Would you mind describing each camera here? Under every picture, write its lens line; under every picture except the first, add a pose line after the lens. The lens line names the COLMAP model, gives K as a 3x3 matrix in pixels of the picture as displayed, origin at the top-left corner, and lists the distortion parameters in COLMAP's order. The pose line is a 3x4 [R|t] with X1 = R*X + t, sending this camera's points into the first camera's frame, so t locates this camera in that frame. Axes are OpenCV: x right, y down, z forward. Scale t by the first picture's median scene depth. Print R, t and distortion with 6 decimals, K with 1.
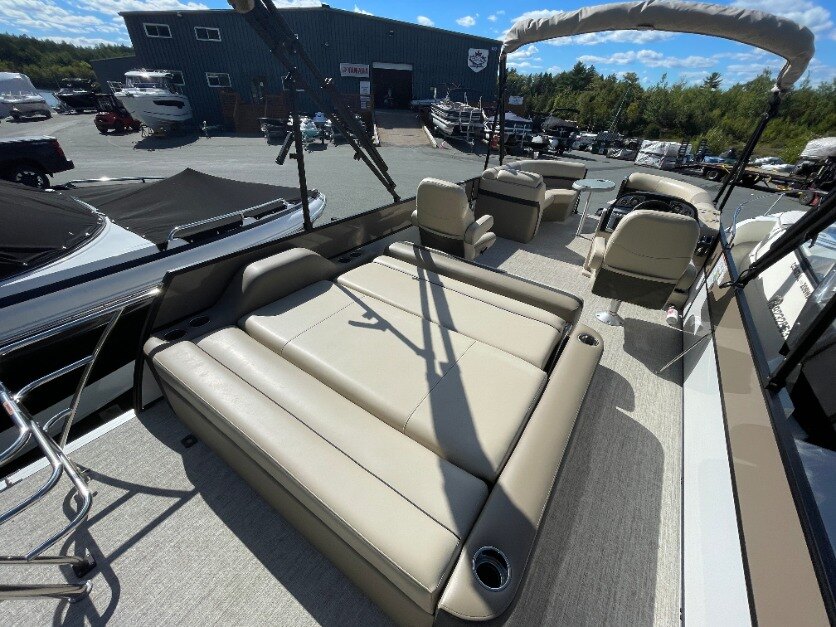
lens RADIAL K [[335.2, 0, 419.4], [0, 335.2, 312.7], [0, 0, 1]] dist [-0.003543, 0.000406]
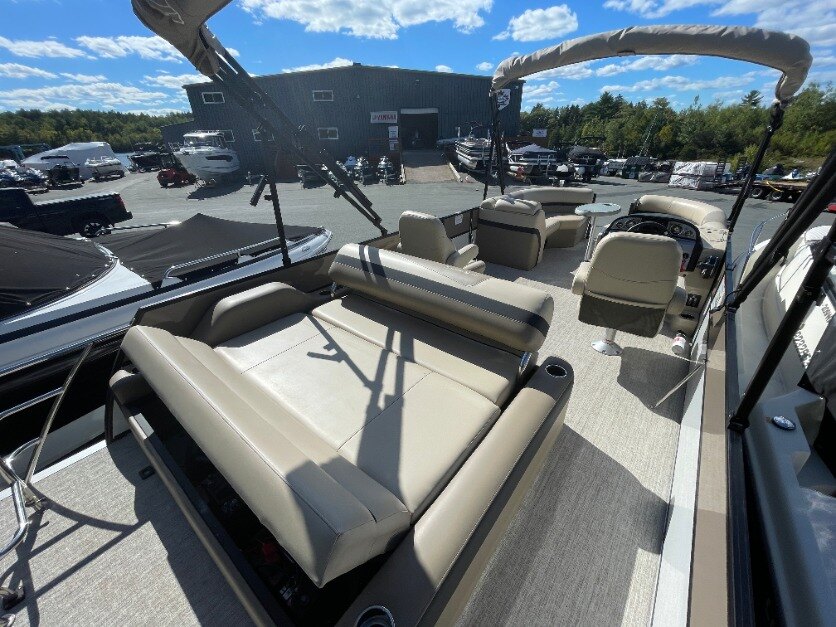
lens RADIAL K [[335.2, 0, 419.5], [0, 335.2, 312.9], [0, 0, 1]] dist [-0.003543, 0.000406]
pose [[0.994863, -0.020144, -0.099204, 0.040665], [0.011129, 0.995825, -0.090599, 0.000018], [0.100615, 0.089029, 0.990934, 0.005135]]
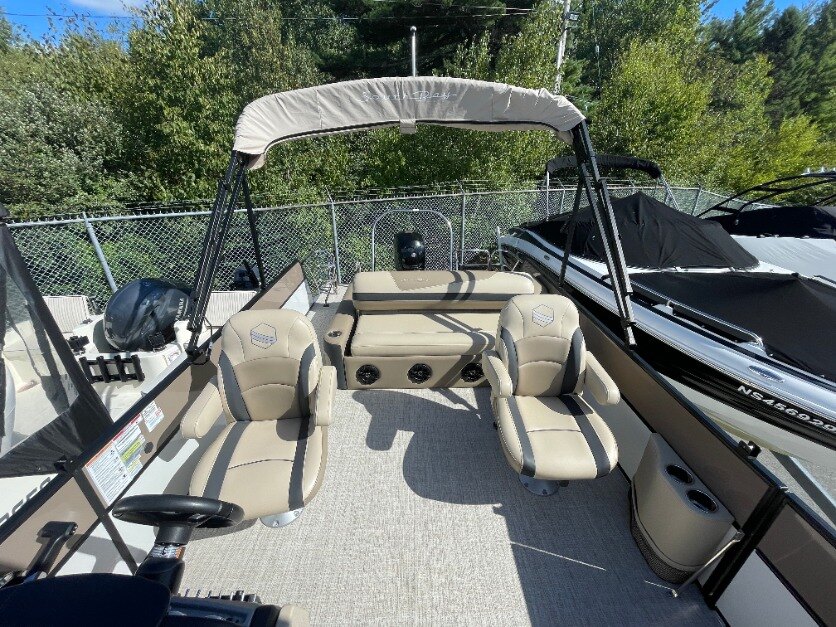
lens RADIAL K [[335.2, 0, 417.0], [0, 335.2, 312.1], [0, 0, 1]] dist [-0.003543, 0.000406]
pose [[-0.818452, 0.189712, -0.542352, 0.182678], [-0.354629, 0.575889, 0.736607, -0.211097], [0.452077, 0.795211, -0.404061, 0.305860]]
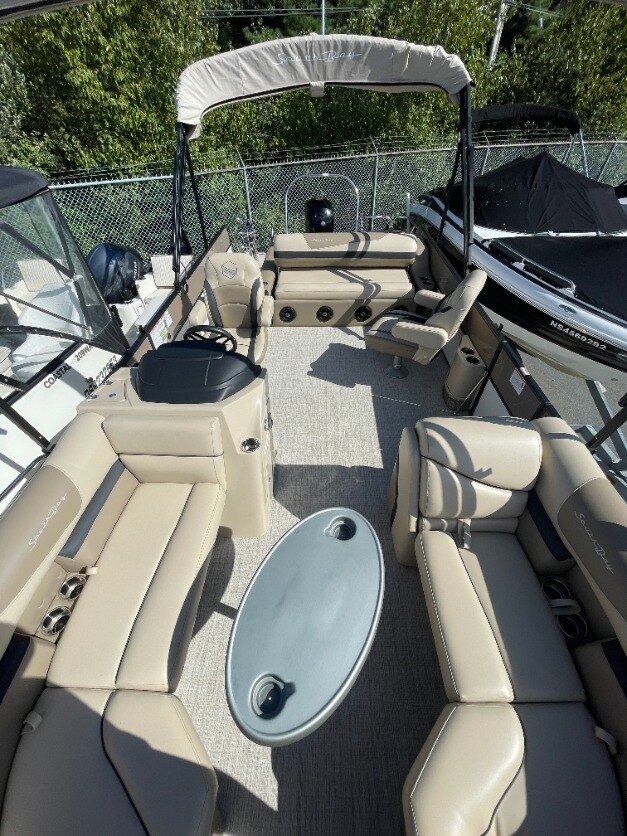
lens RADIAL K [[335.2, 0, 314.1], [0, 335.2, 419.3], [0, 0, 1]] dist [-0.003543, 0.000406]
pose [[-0.841794, 0.343898, -0.416073, 0.242649], [-0.324403, 0.293776, 0.899143, -0.275290], [0.431446, 0.891869, -0.135738, 0.378167]]
